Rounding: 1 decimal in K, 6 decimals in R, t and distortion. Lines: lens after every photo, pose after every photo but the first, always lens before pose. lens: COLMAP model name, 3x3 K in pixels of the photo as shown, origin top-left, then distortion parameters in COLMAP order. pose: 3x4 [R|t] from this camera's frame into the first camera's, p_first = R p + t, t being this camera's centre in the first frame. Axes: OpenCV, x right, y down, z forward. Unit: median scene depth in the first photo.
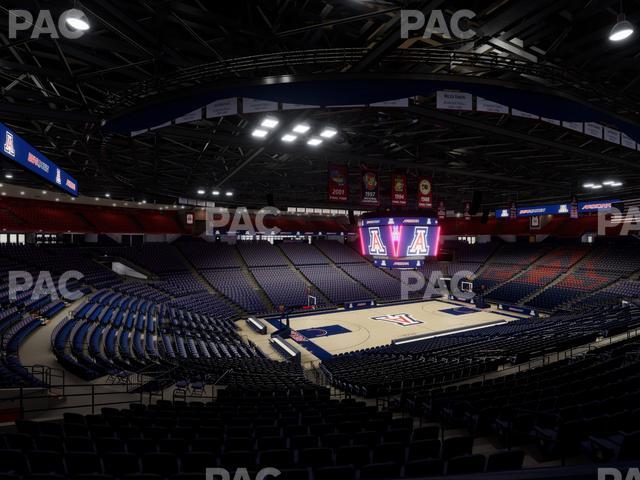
lens RADIAL K [[319.8, 0, 320.0], [0, 319.8, 240.0], [0, 0, 1]] dist [-0.000443, 0.000257]
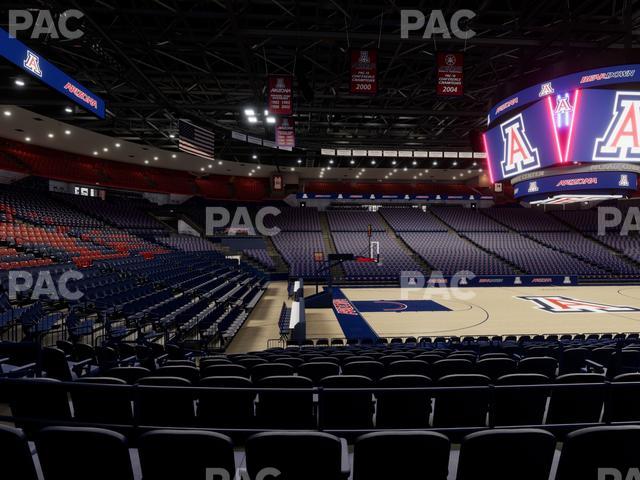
lens RADIAL K [[319.8, 0, 320.0], [0, 319.8, 240.0], [0, 0, 1]] dist [-0.000443, 0.000257]
pose [[0.915035, -0.001121, -0.403372, 0.095166], [0.001122, 0.999999, -0.000233, 0.154814], [0.403372, -0.000240, 0.915036, 0.406463]]
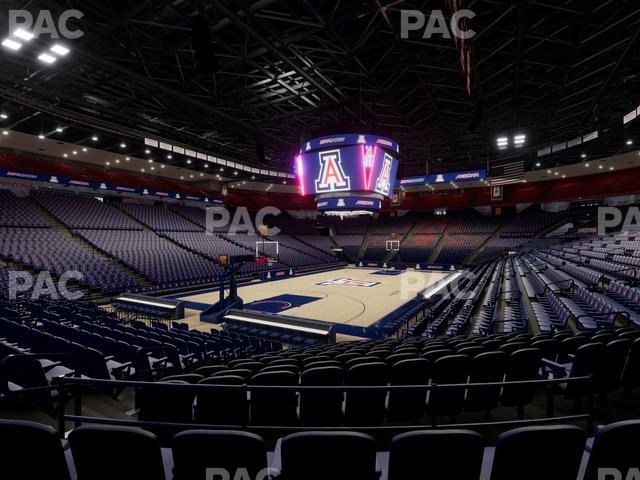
lens RADIAL K [[319.8, 0, 320.0], [0, 319.8, 240.0], [0, 0, 1]] dist [-0.000443, 0.000257]
pose [[0.846904, -0.000325, 0.531746, -0.220206], [0.000346, 1.000000, 0.000059, 0.155117], [-0.531746, 0.000134, 0.846904, 0.420392]]
